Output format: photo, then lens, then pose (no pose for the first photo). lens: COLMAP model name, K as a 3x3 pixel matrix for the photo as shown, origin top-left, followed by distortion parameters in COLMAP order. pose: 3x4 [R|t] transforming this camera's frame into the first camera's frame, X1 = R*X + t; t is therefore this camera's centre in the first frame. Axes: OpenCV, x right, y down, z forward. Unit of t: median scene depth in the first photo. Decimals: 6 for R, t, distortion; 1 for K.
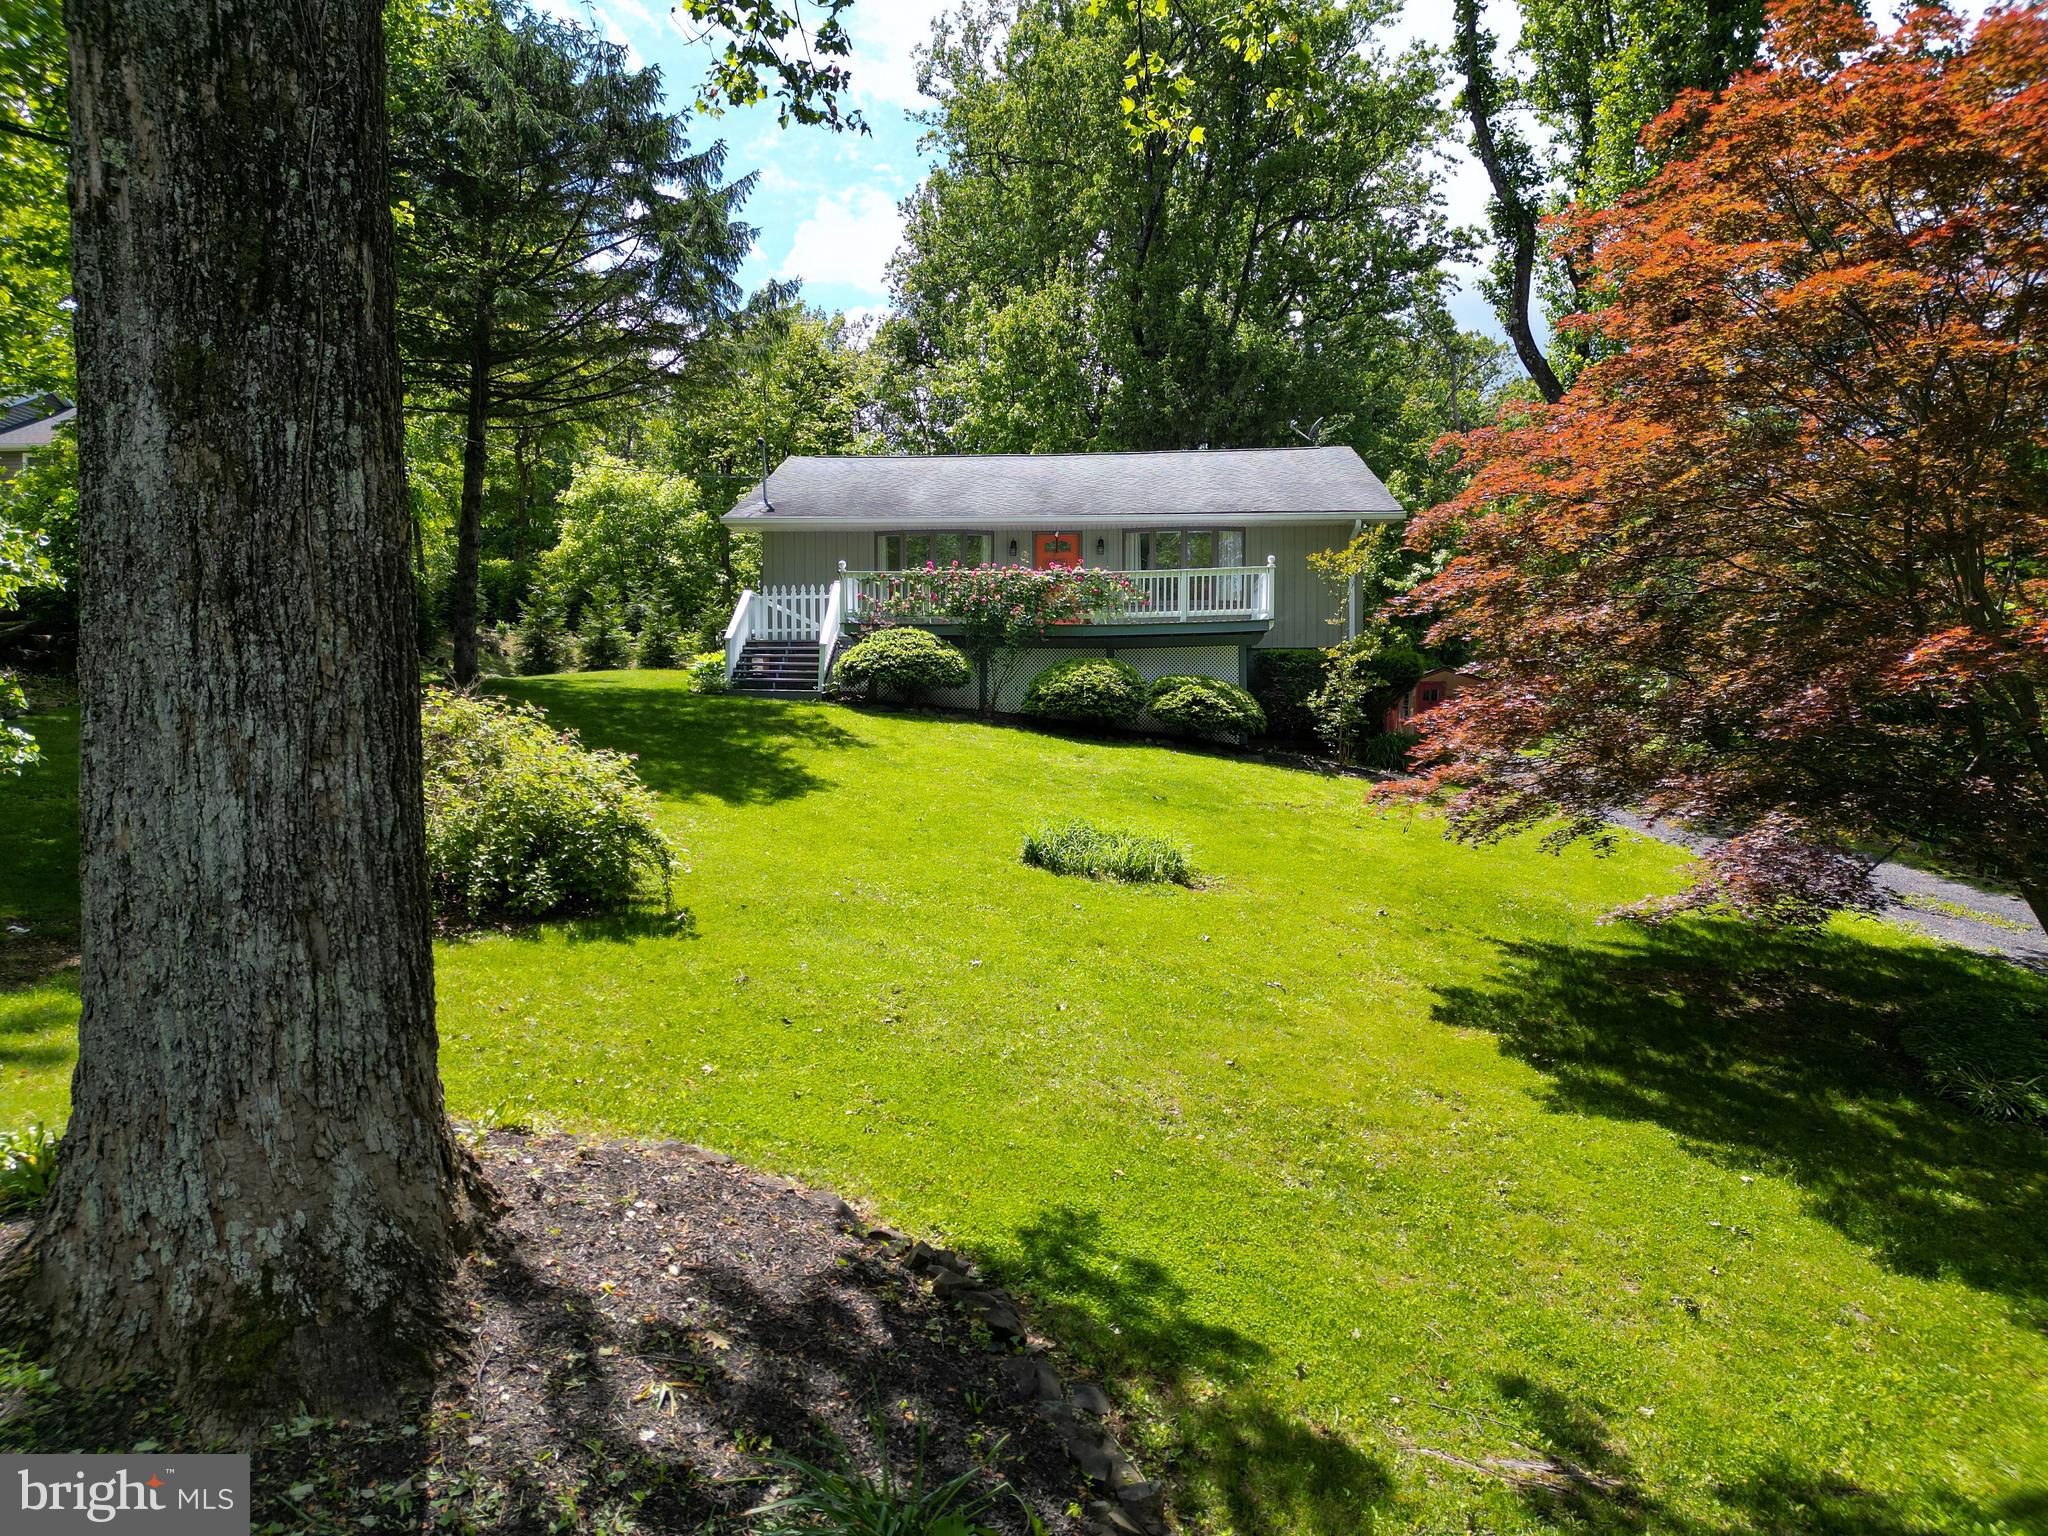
lens RADIAL K [[1428.3, 0, 1024.0], [0, 1428.3, 768.0], [0, 0, 1]] dist [0.078546, -0.078630]
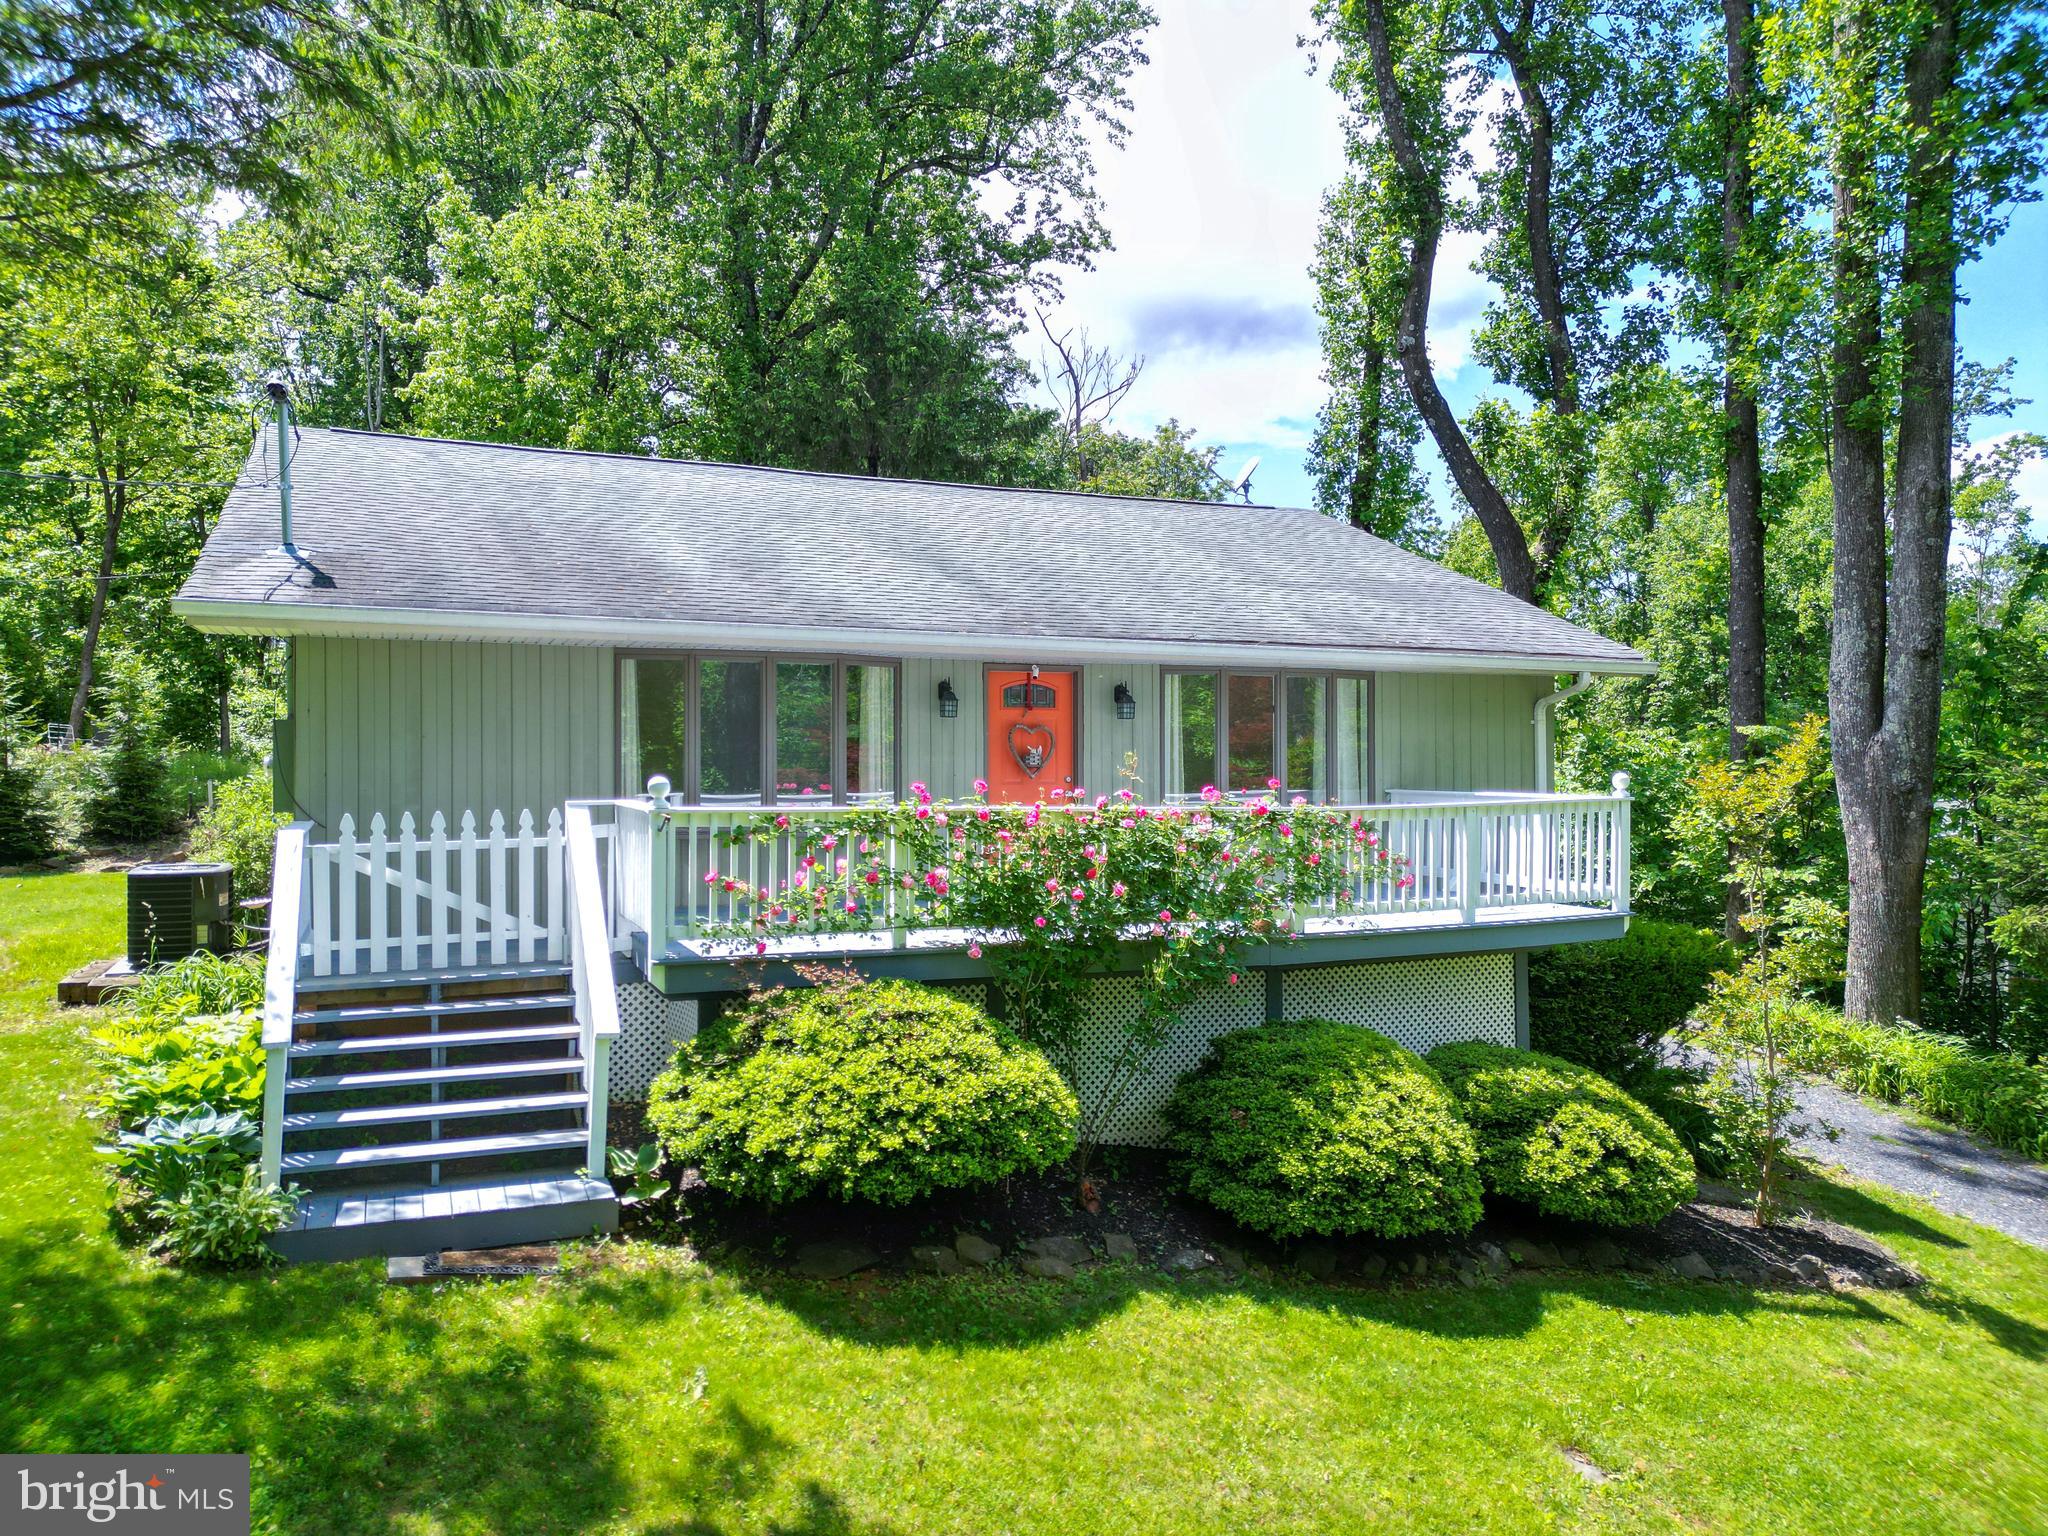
lens RADIAL K [[1428.3, 0, 1024.0], [0, 1428.3, 768.0], [0, 0, 1]] dist [0.078546, -0.078630]
pose [[0.899336, 0.000963, 0.437258, -0.098583], [-0.000524, 0.999999, -0.001124, -0.072876], [-0.437259, 0.000782, 0.899335, 0.327273]]
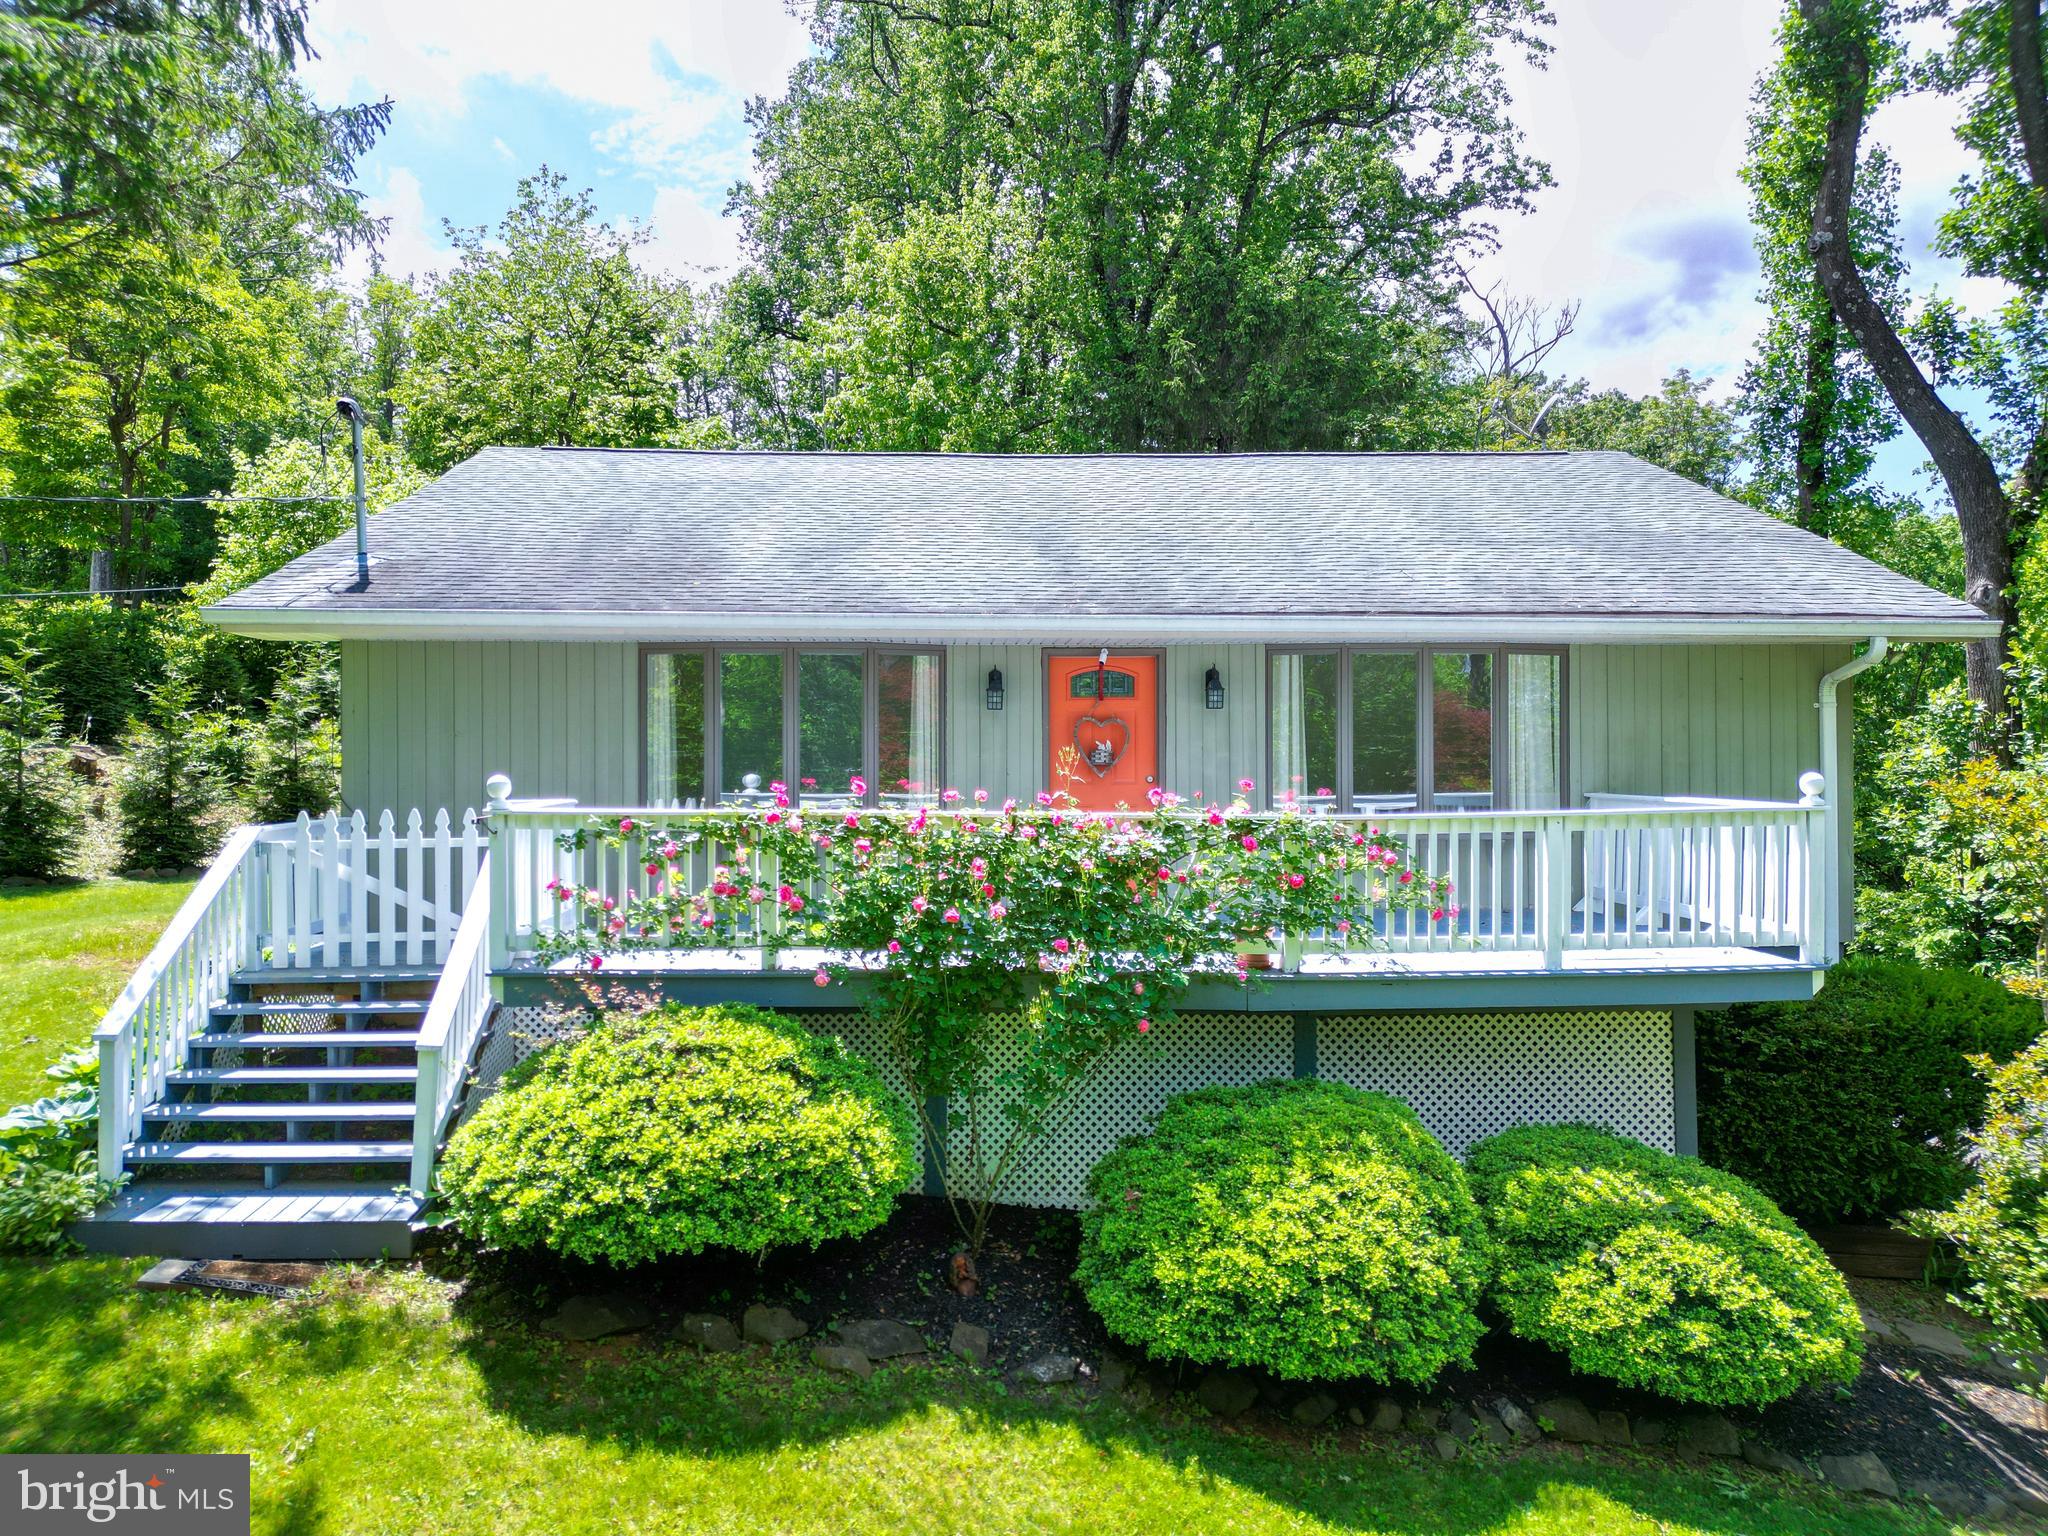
lens RADIAL K [[1428.3, 0, 1024.0], [0, 1428.3, 768.0], [0, 0, 1]] dist [0.078546, -0.078630]
pose [[0.995599, 0.000401, 0.093717, -0.020196], [-0.000465, 1.000000, 0.000662, -0.072980], [-0.093716, -0.000703, 0.995599, 0.333797]]
